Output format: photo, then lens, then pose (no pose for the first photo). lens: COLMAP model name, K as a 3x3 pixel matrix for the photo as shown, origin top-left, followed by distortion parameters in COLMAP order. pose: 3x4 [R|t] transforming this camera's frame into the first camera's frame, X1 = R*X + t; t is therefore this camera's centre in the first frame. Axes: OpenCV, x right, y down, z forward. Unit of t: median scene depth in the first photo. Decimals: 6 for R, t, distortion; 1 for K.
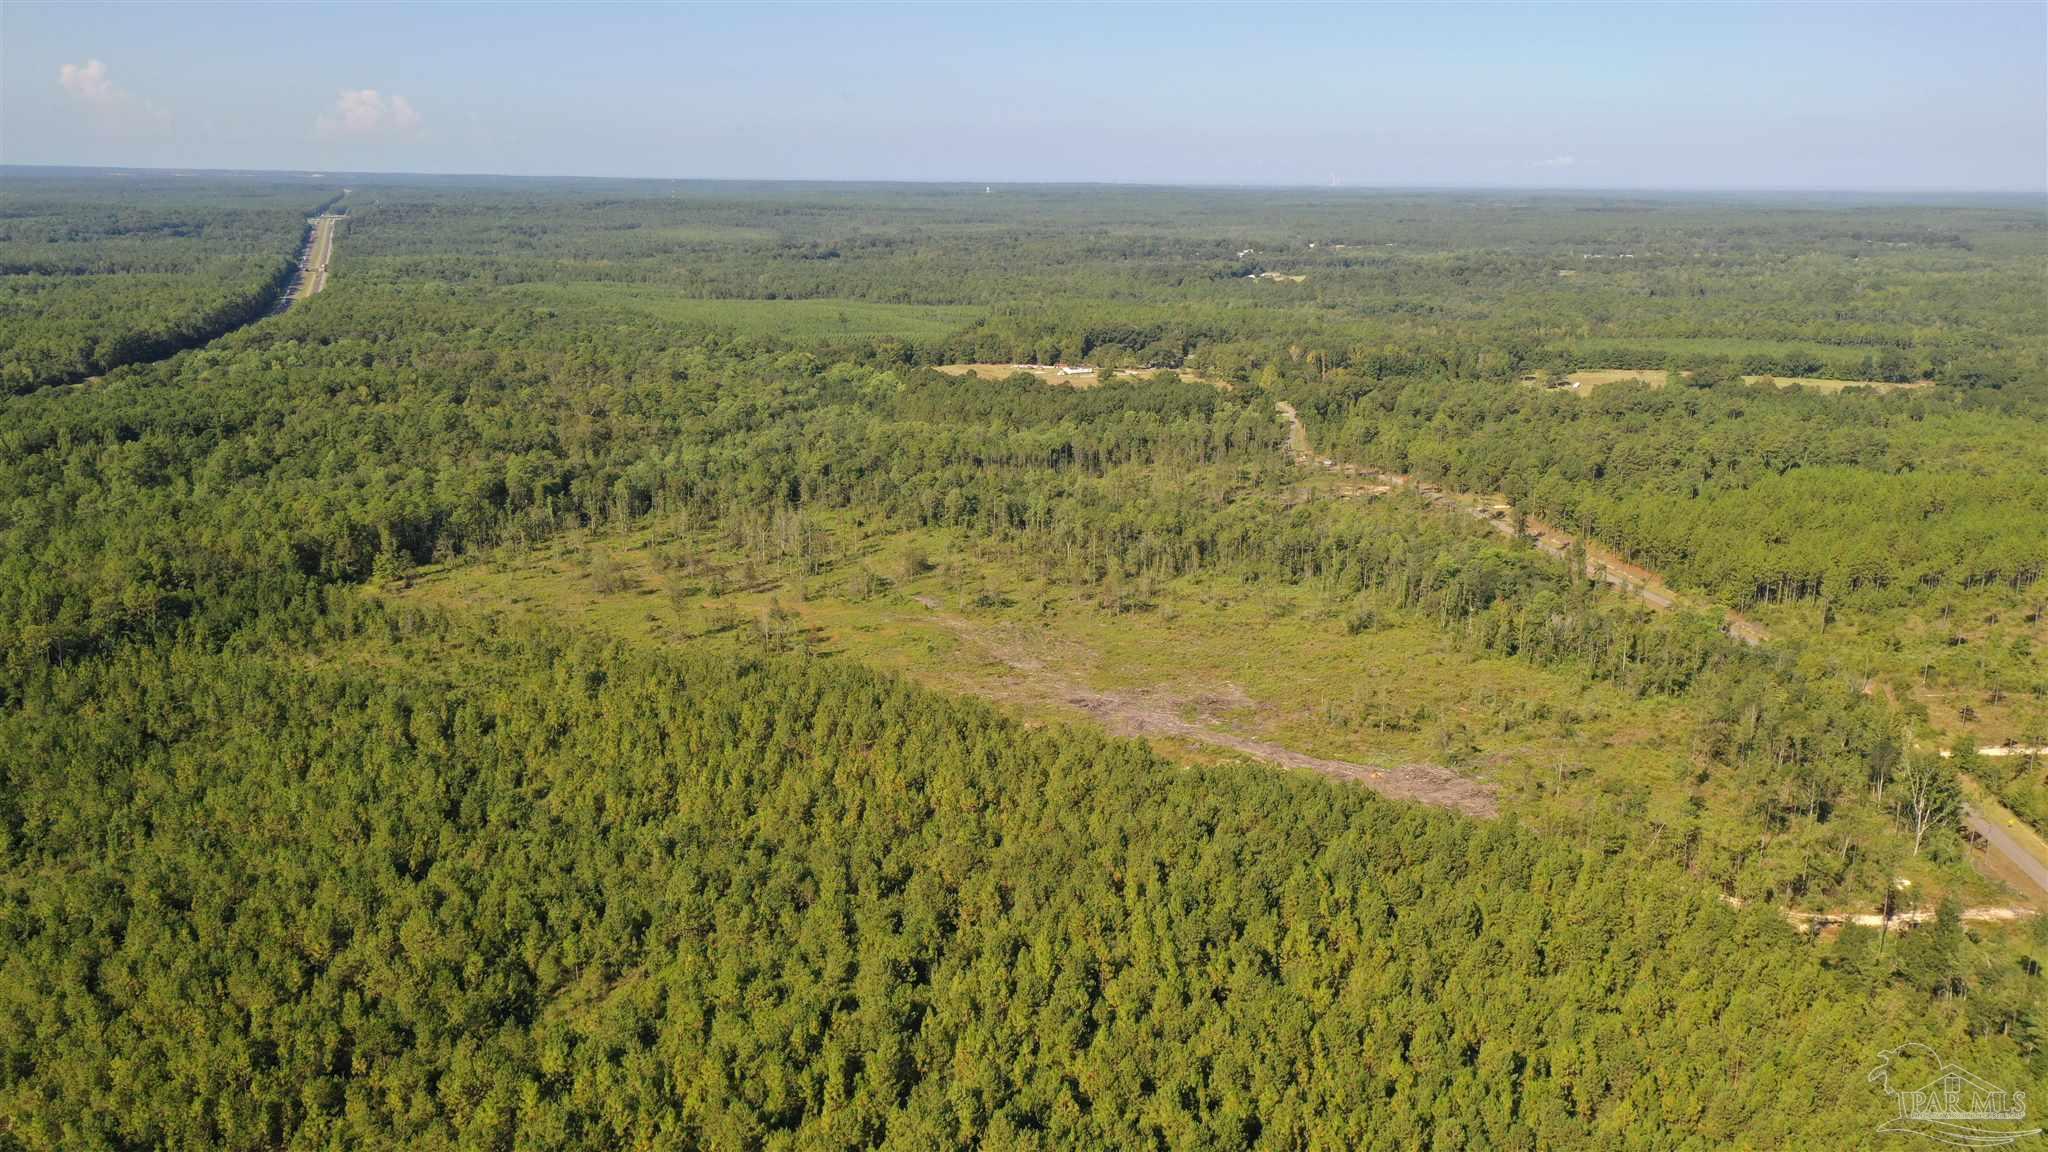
lens RADIAL K [[1645.0, 0, 1024.8], [0, 1645.0, 577.9], [0, 0, 1]] dist [0.032941, 0.002532]
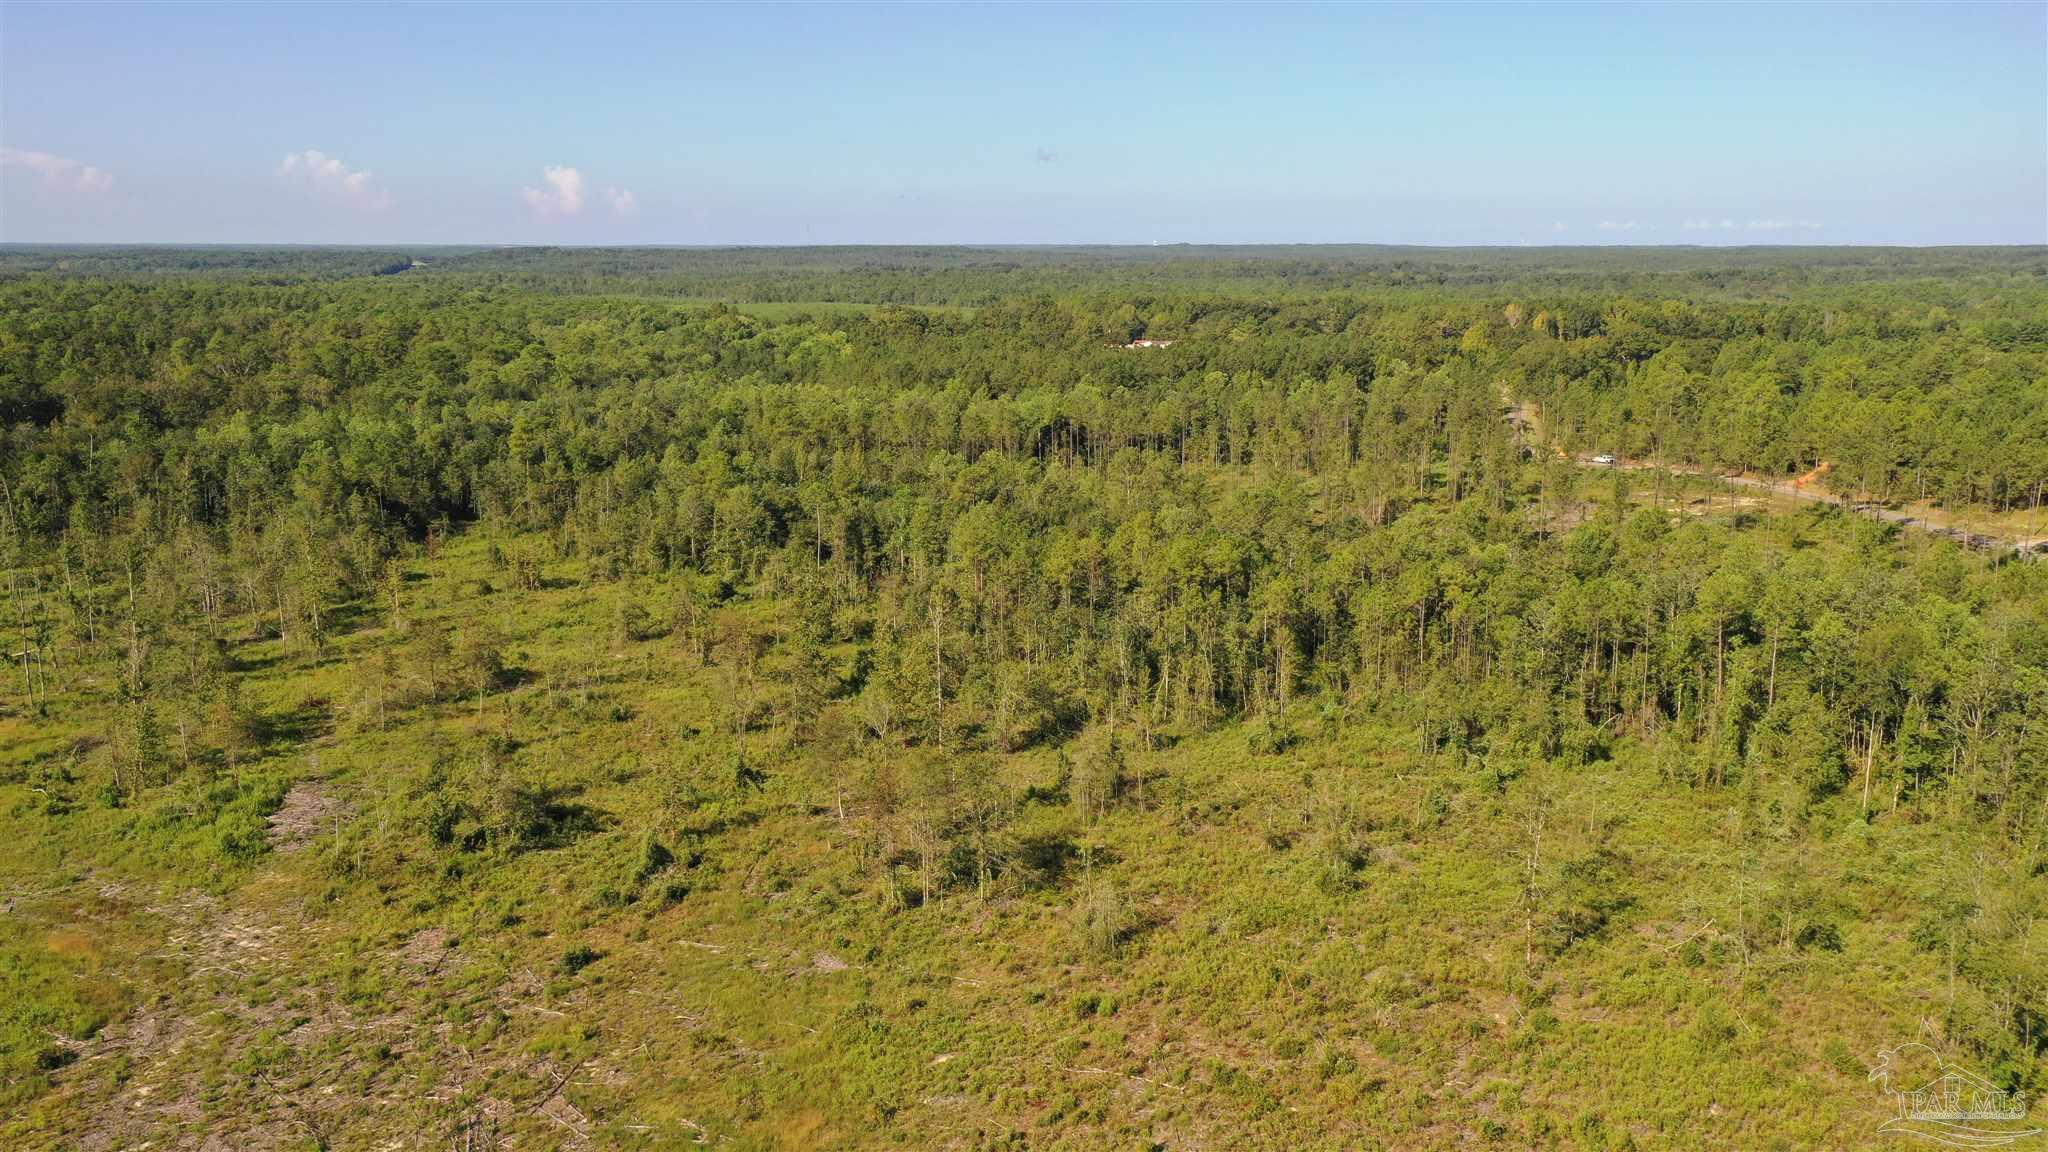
lens RADIAL K [[1645.0, 0, 1021.3], [0, 1645.0, 578.9], [0, 0, 1]] dist [0.032941, 0.002532]
pose [[0.993999, 0.010331, -0.108898, 0.055384], [-0.014841, 0.999062, -0.040687, -0.009696], [0.108375, 0.042059, 0.993220, 0.421477]]
